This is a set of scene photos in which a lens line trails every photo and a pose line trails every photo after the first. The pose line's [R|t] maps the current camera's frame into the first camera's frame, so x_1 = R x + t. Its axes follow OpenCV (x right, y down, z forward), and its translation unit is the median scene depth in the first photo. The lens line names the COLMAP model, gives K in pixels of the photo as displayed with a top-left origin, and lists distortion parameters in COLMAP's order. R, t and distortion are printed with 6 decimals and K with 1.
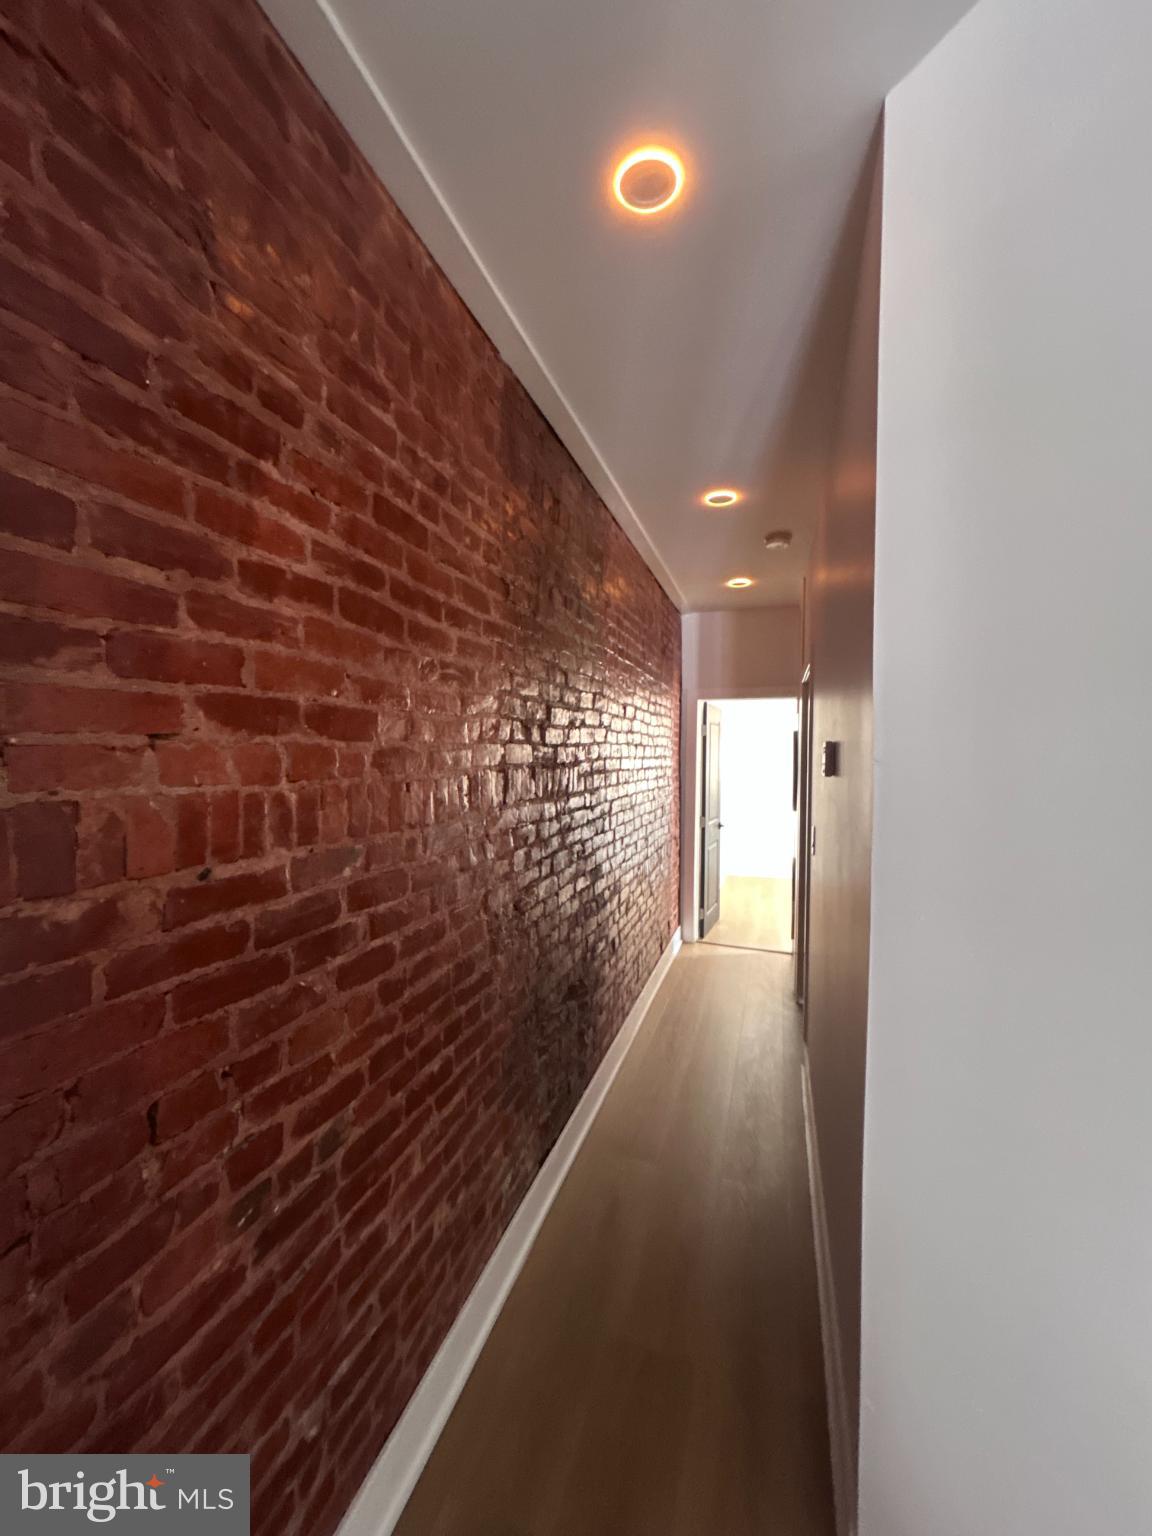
lens RADIAL K [[623.6, 0, 591.3], [0, 623.6, 764.9], [0, 0, 1]] dist [0.004433, 0.000626]
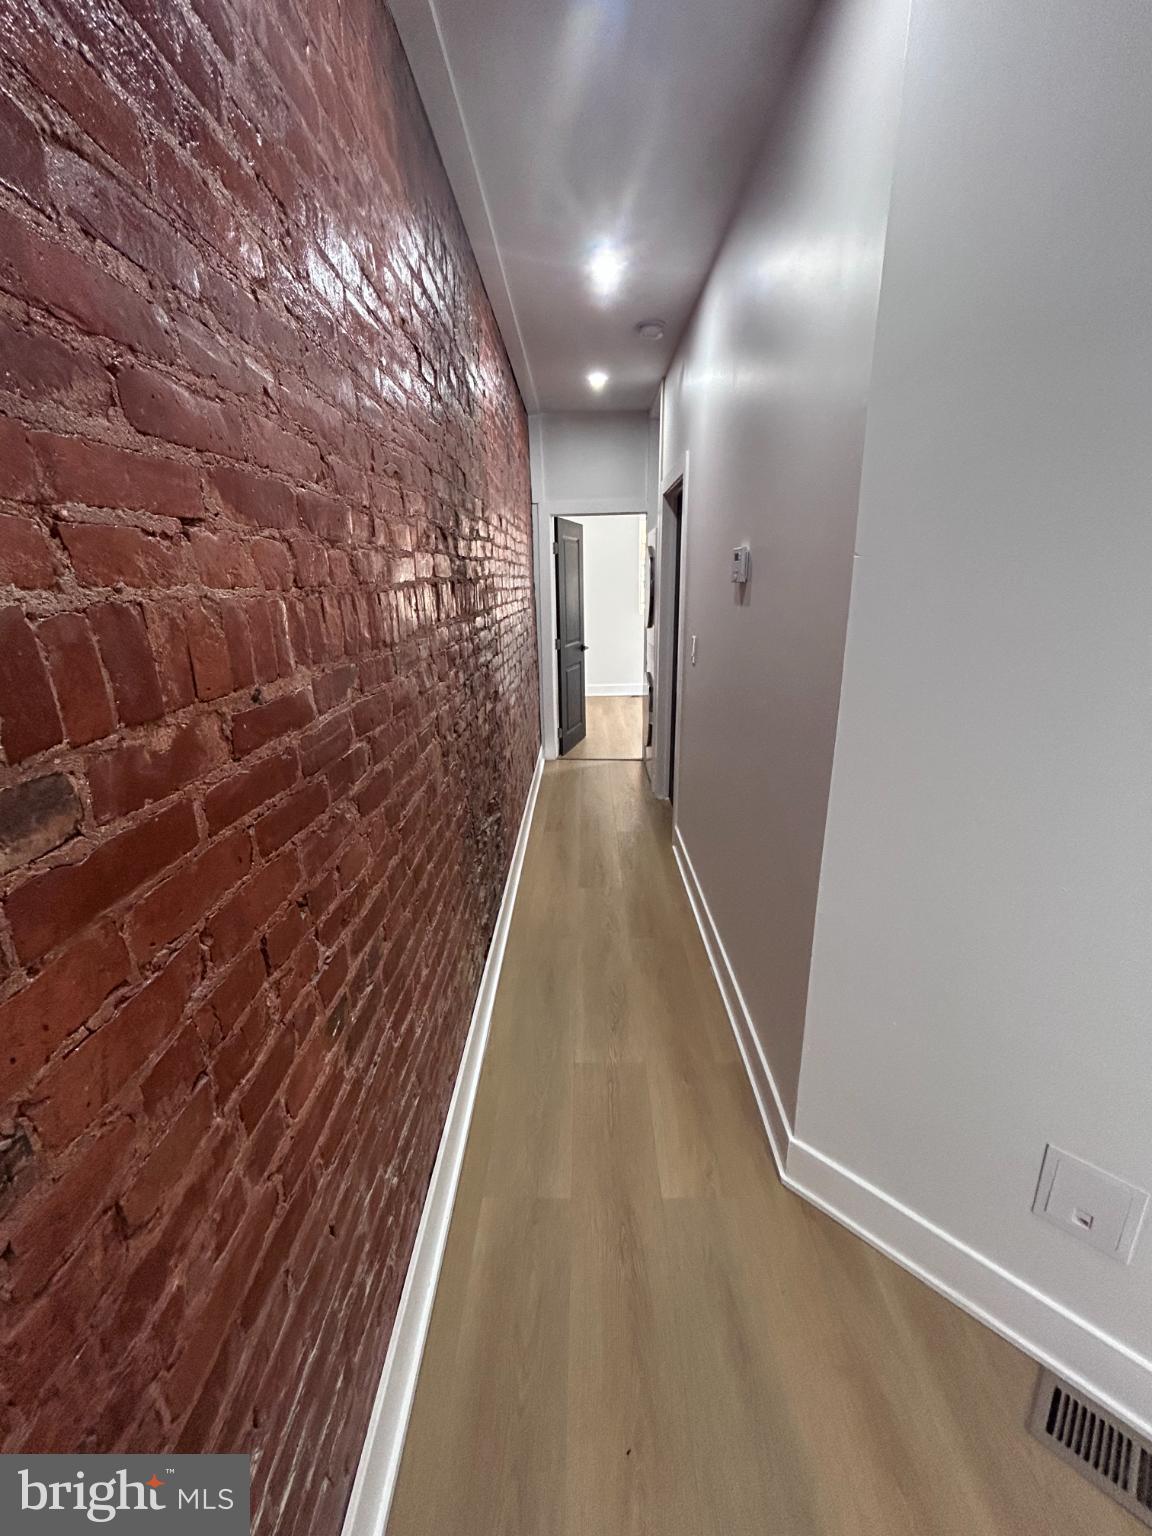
lens RADIAL K [[623.6, 0, 591.3], [0, 623.6, 764.9], [0, 0, 1]] dist [0.004433, 0.000626]
pose [[0.951575, -0.101219, 0.290274, -0.376998], [0.020267, 0.962841, 0.269306, 0.038596], [-0.306747, -0.250382, 0.918267, 0.039618]]
